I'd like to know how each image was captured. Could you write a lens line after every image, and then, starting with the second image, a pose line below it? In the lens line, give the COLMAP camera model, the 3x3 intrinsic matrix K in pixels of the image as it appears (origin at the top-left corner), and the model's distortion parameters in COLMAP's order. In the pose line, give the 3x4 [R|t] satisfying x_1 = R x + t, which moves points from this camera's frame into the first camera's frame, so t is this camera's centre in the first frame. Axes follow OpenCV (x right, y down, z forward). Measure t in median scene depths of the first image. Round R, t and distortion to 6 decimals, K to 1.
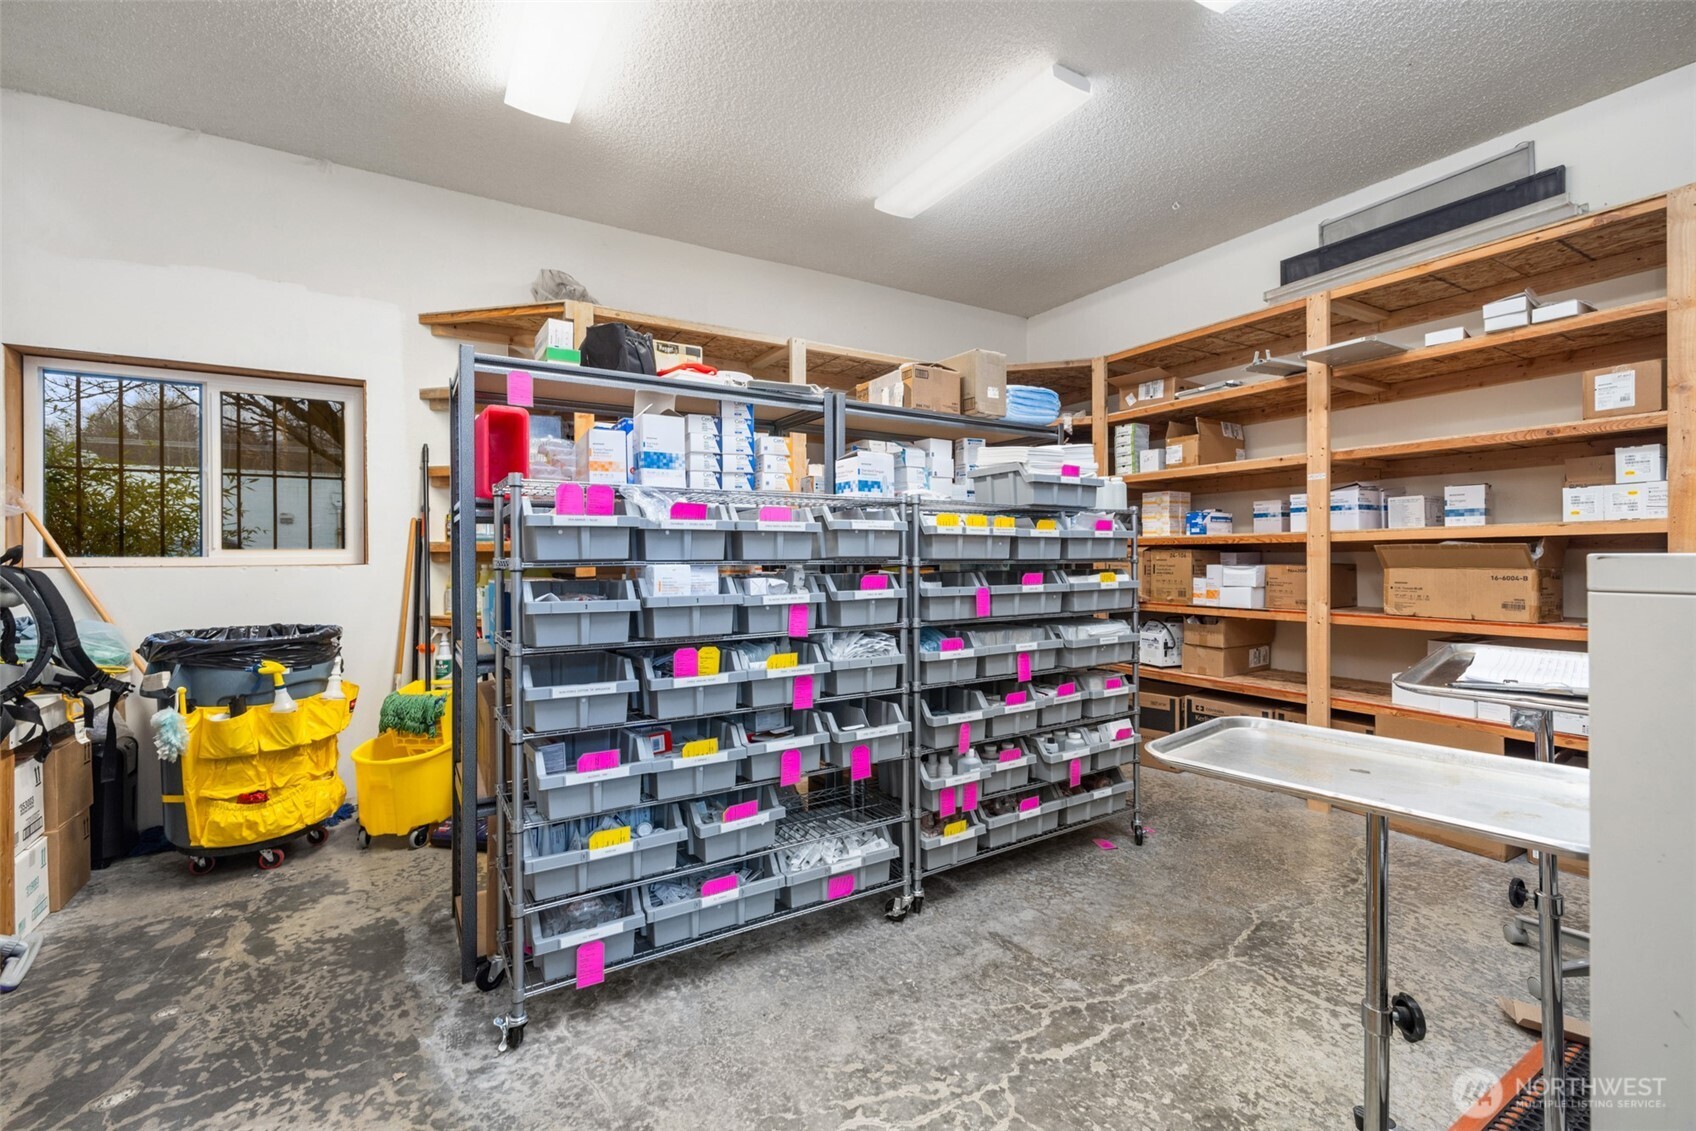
lens RADIAL K [[728.0, 0, 843.5], [0, 728.0, 556.3], [0, 0, 1]] dist [0.003659, 0.000624]
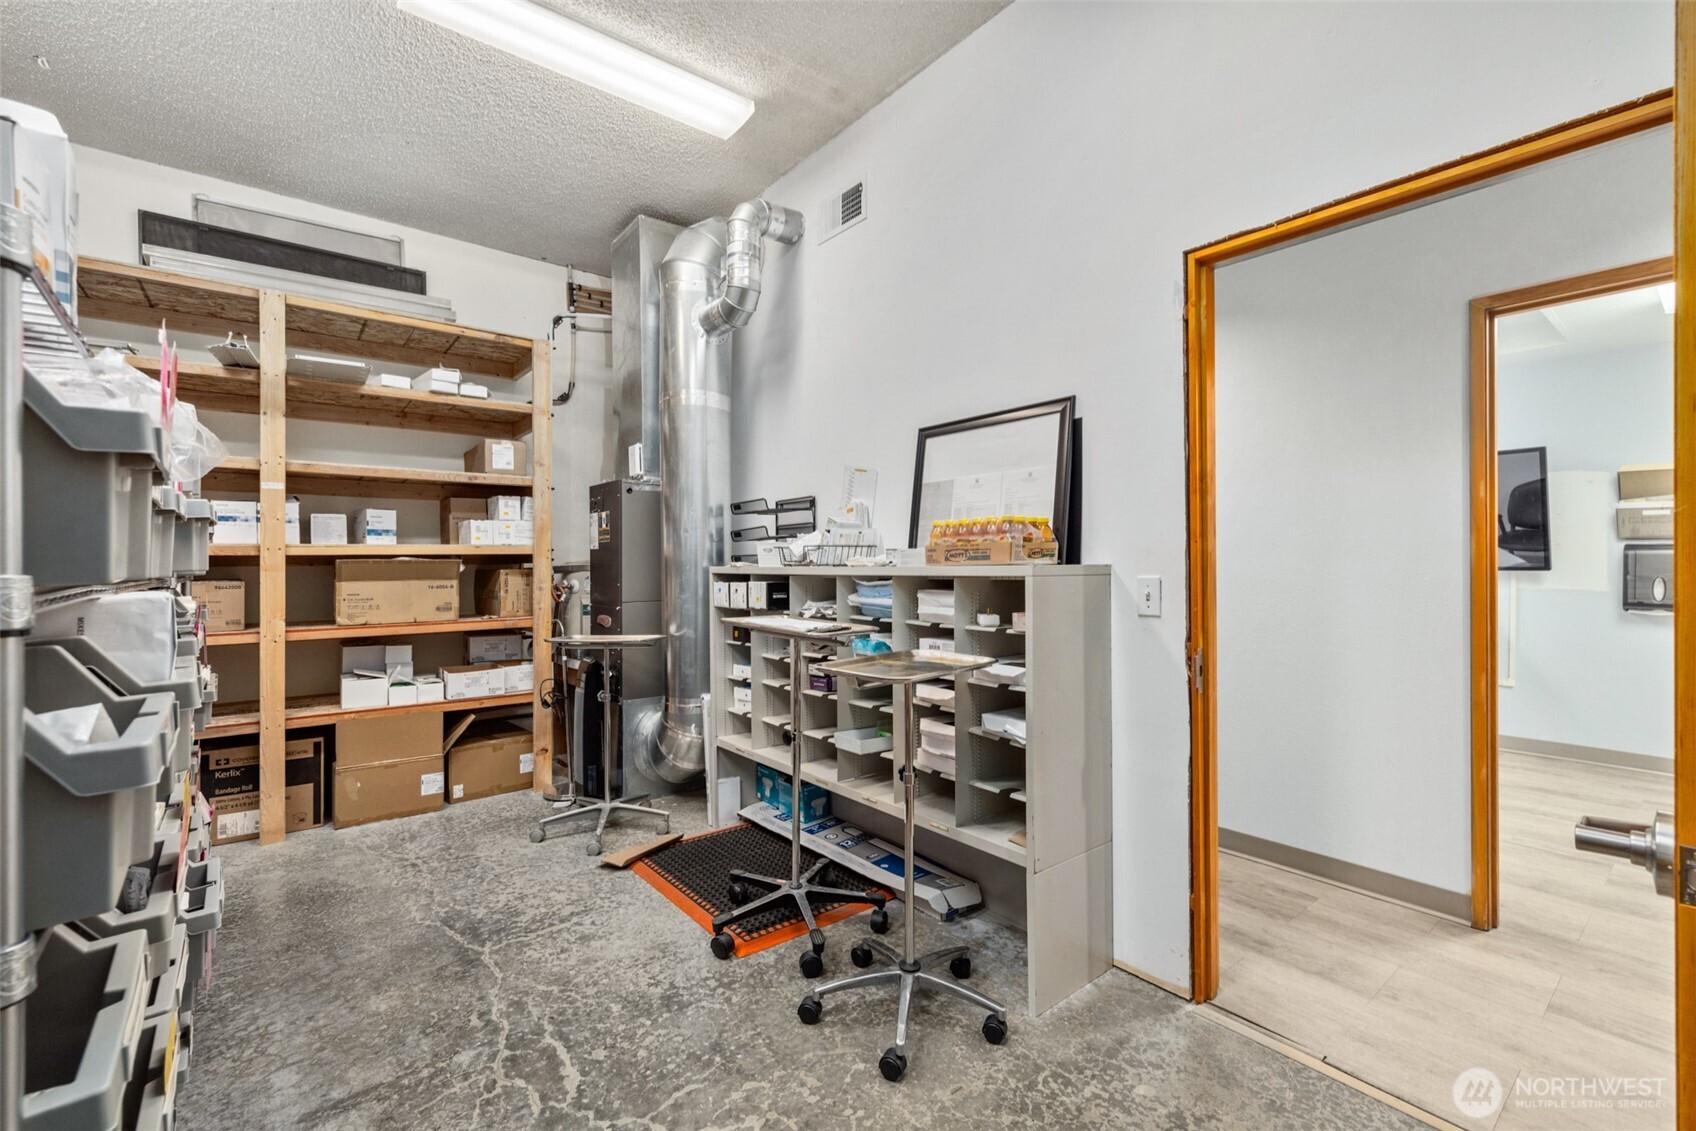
lens RADIAL K [[728.0, 0, 842.2], [0, 728.0, 563.8], [0, 0, 1]] dist [0.003659, 0.000624]
pose [[-0.137721, 0.006897, 0.990447, -0.423987], [0.007718, 0.999953, -0.005890, 0.002536], [-0.990441, 0.006833, -0.137768, 0.454166]]
